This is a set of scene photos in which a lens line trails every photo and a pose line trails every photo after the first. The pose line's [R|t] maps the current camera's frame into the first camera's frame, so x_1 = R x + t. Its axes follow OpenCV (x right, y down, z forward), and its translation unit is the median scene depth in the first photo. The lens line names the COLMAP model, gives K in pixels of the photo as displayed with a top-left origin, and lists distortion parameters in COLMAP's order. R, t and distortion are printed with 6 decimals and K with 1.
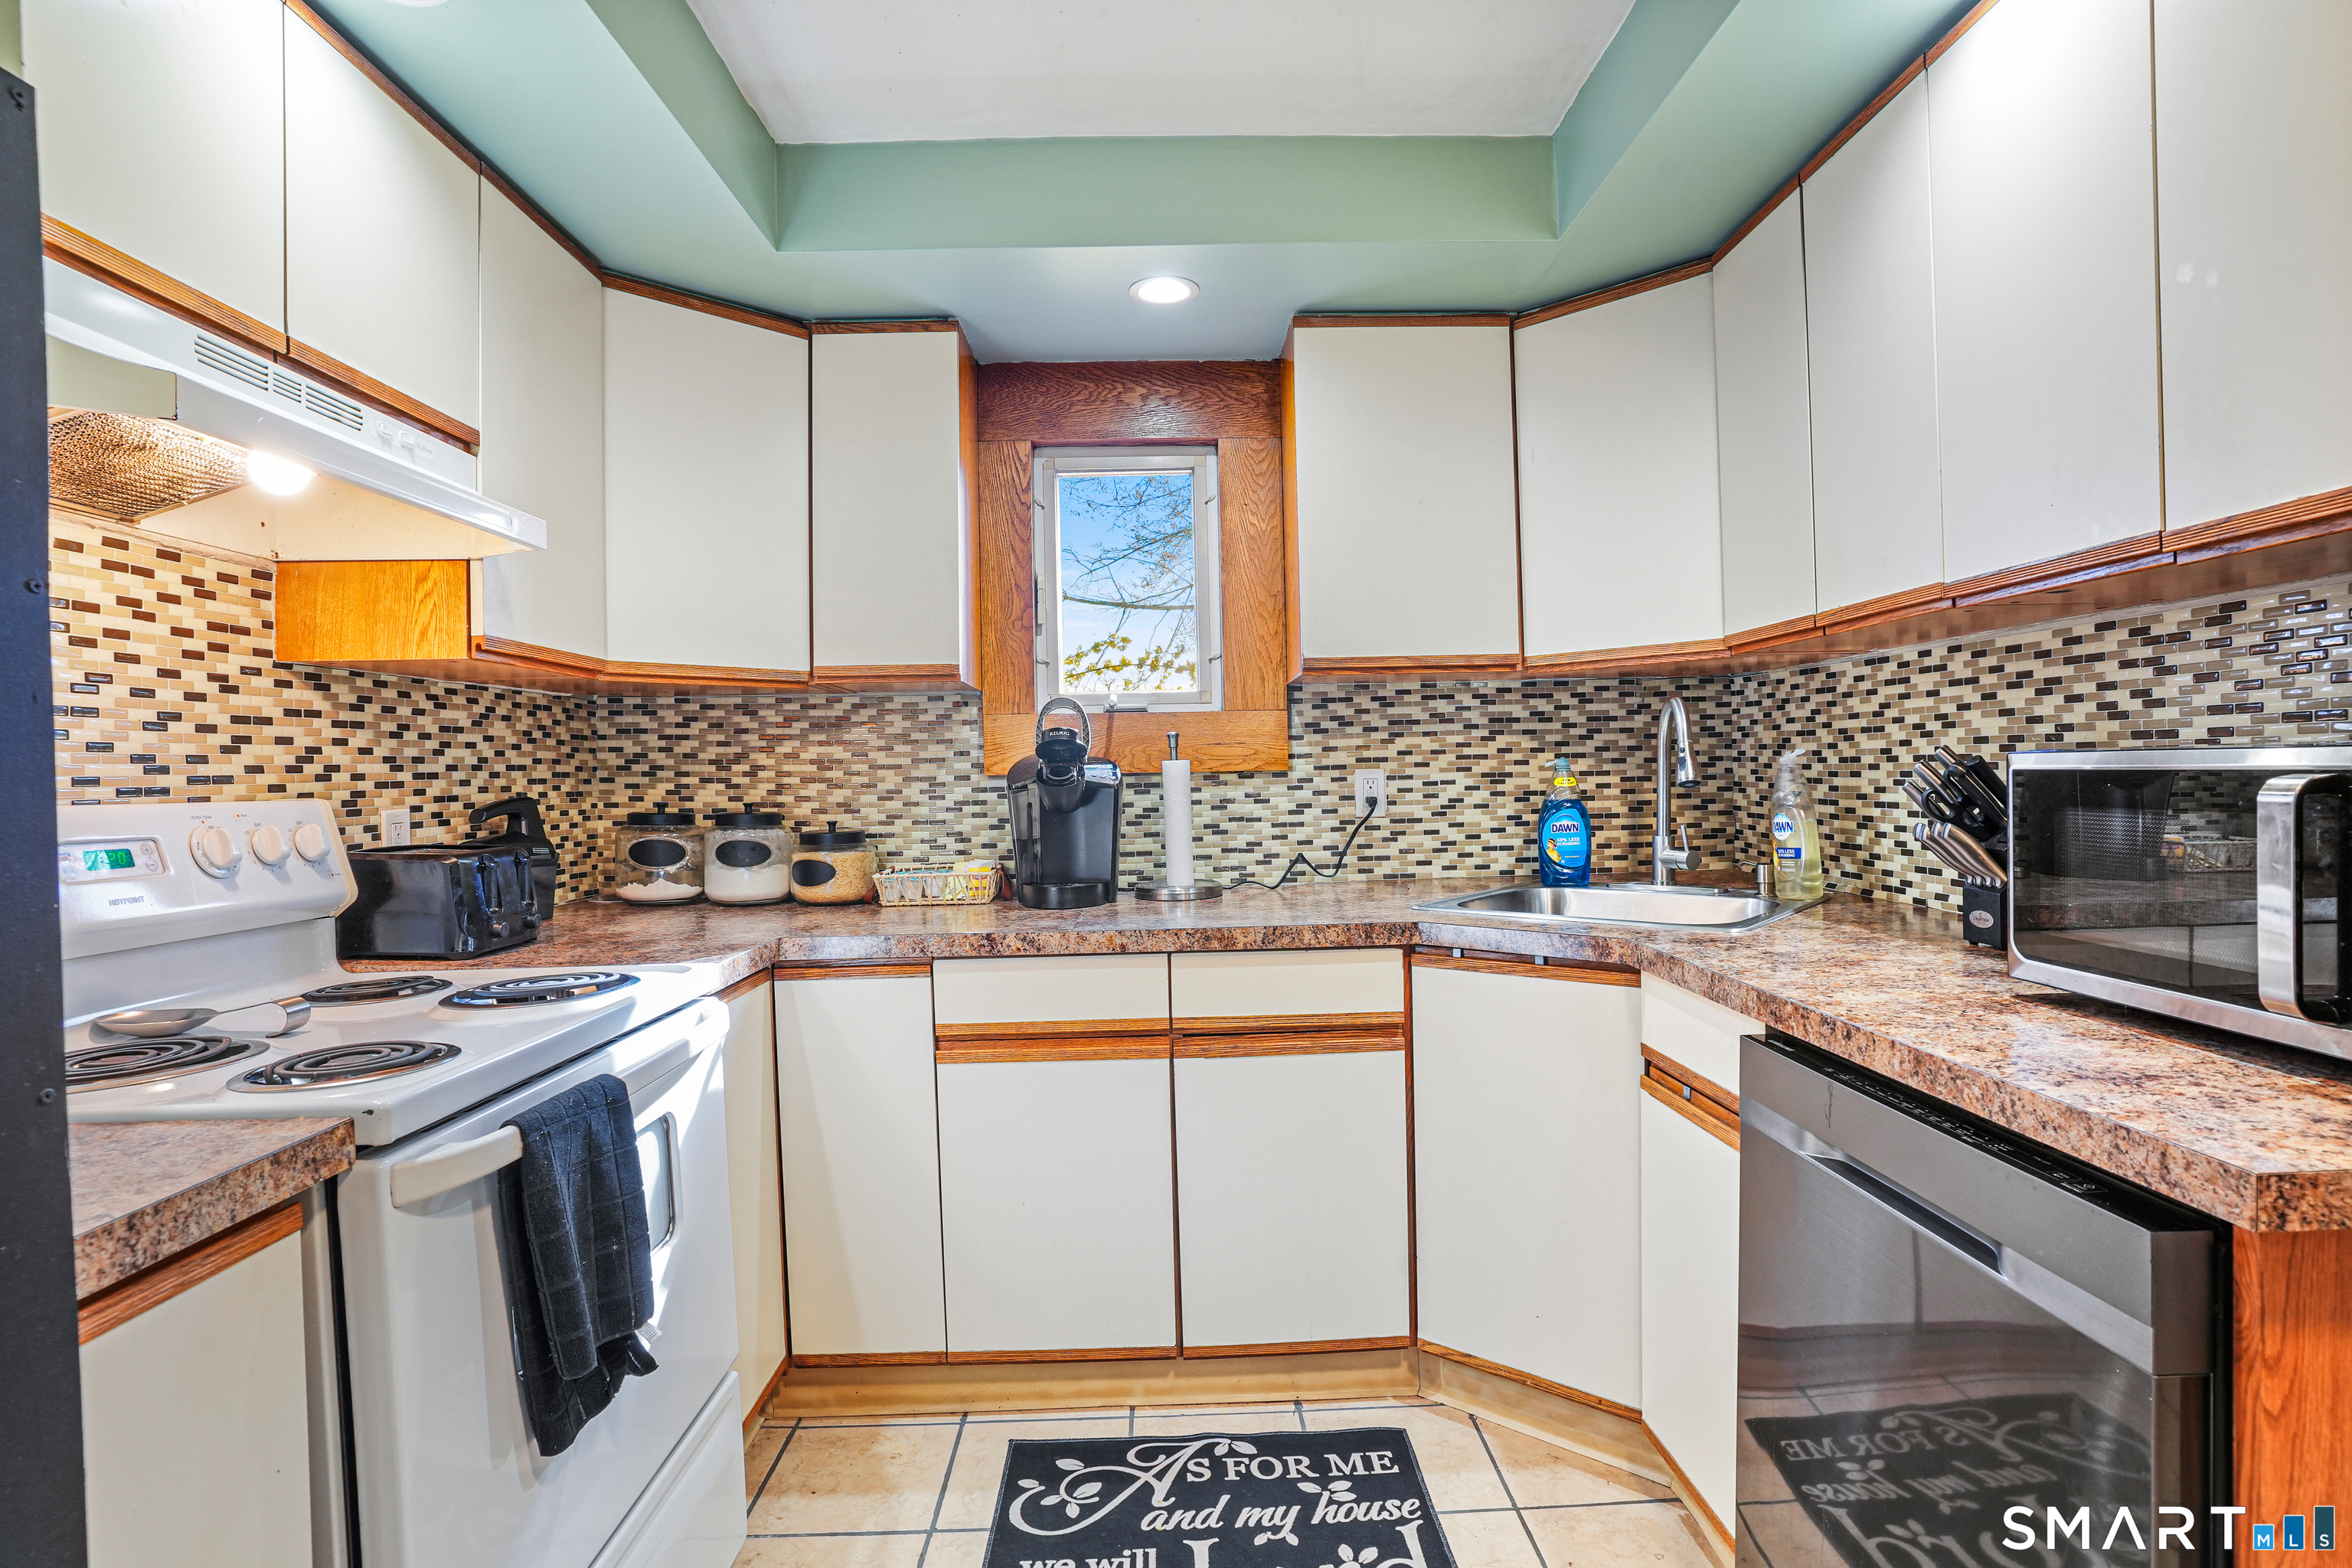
lens RADIAL K [[1161.9, 0, 1183.3], [0, 1161.9, 787.0], [0, 0, 1]] dist [-0.075176, 0.033259]
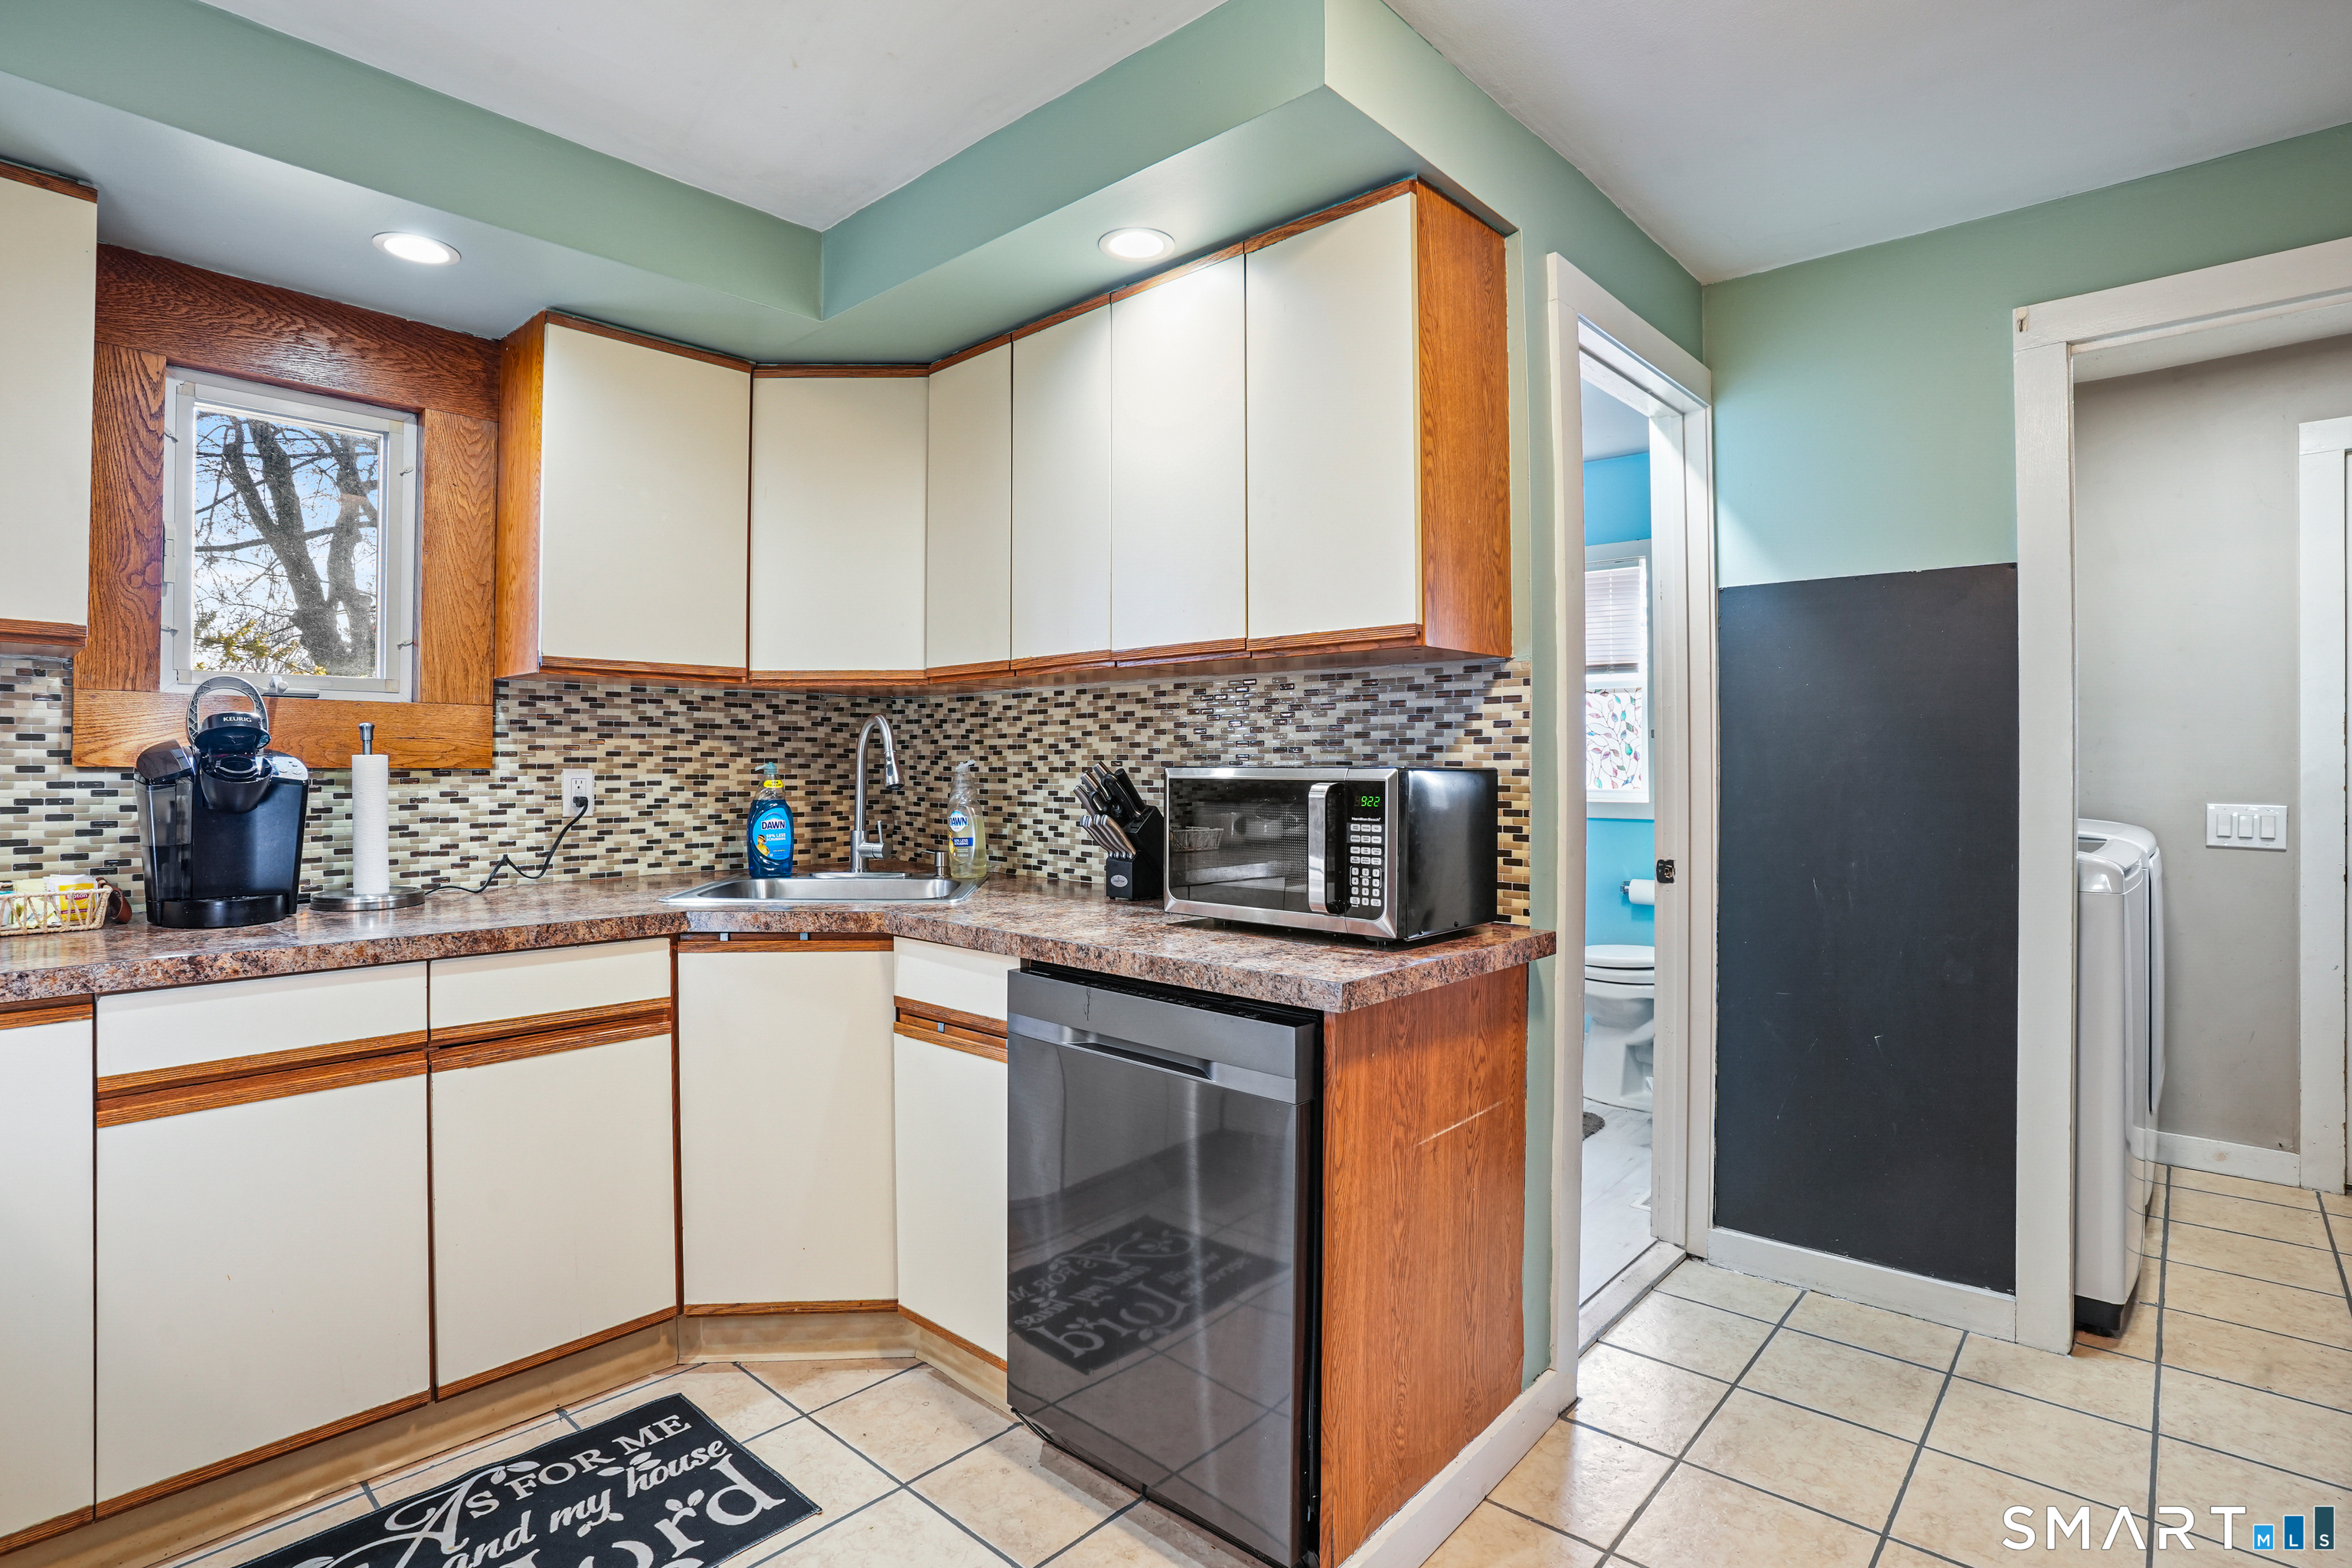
lens RADIAL K [[1161.9, 0, 1186.9], [0, 1161.9, 753.1], [0, 0, 1]] dist [-0.075176, 0.033259]
pose [[0.681950, 0.031188, 0.730733, -0.278152], [-0.005605, 0.999284, -0.037419, 0.006661], [-0.731377, 0.021422, 0.681637, -0.076342]]
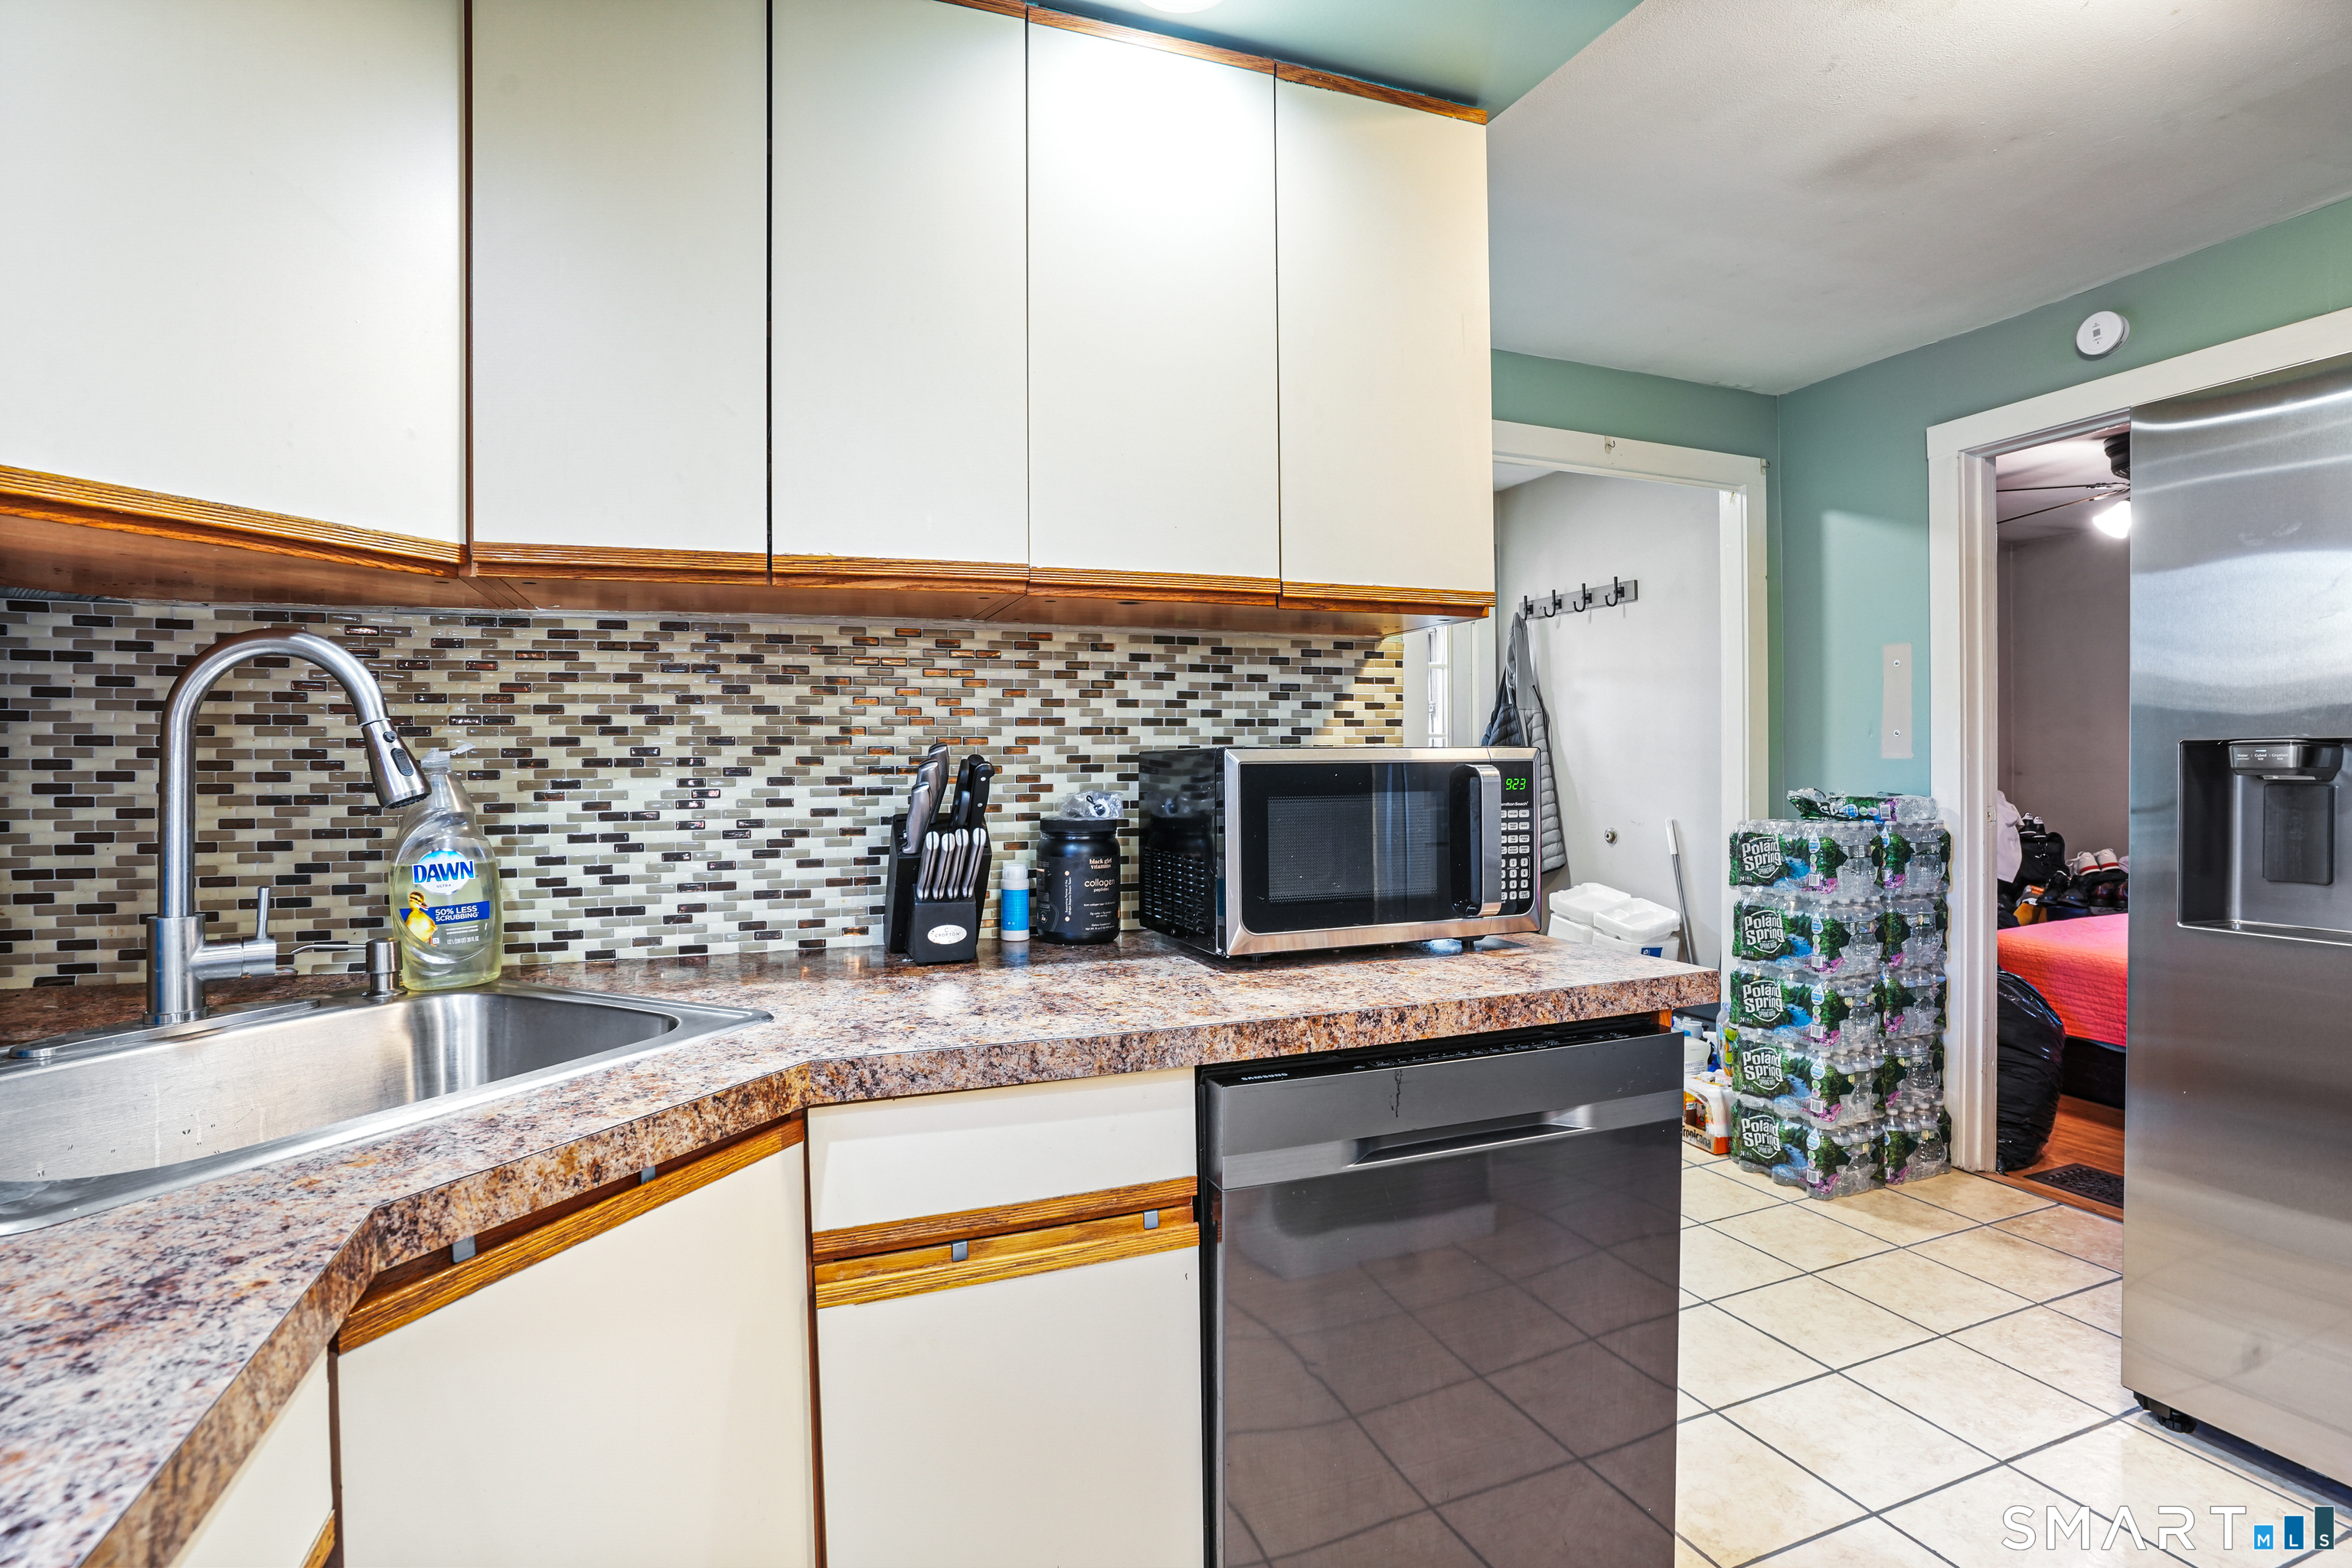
lens RADIAL K [[1161.9, 0, 1186.8], [0, 1161.9, 759.8], [0, 0, 1]] dist [-0.075176, 0.033259]
pose [[-0.346560, 0.030206, 0.937541, -0.202481], [0.033231, 0.999249, -0.019911, 0.000721], [-0.937439, 0.024255, -0.347304, 0.946479]]
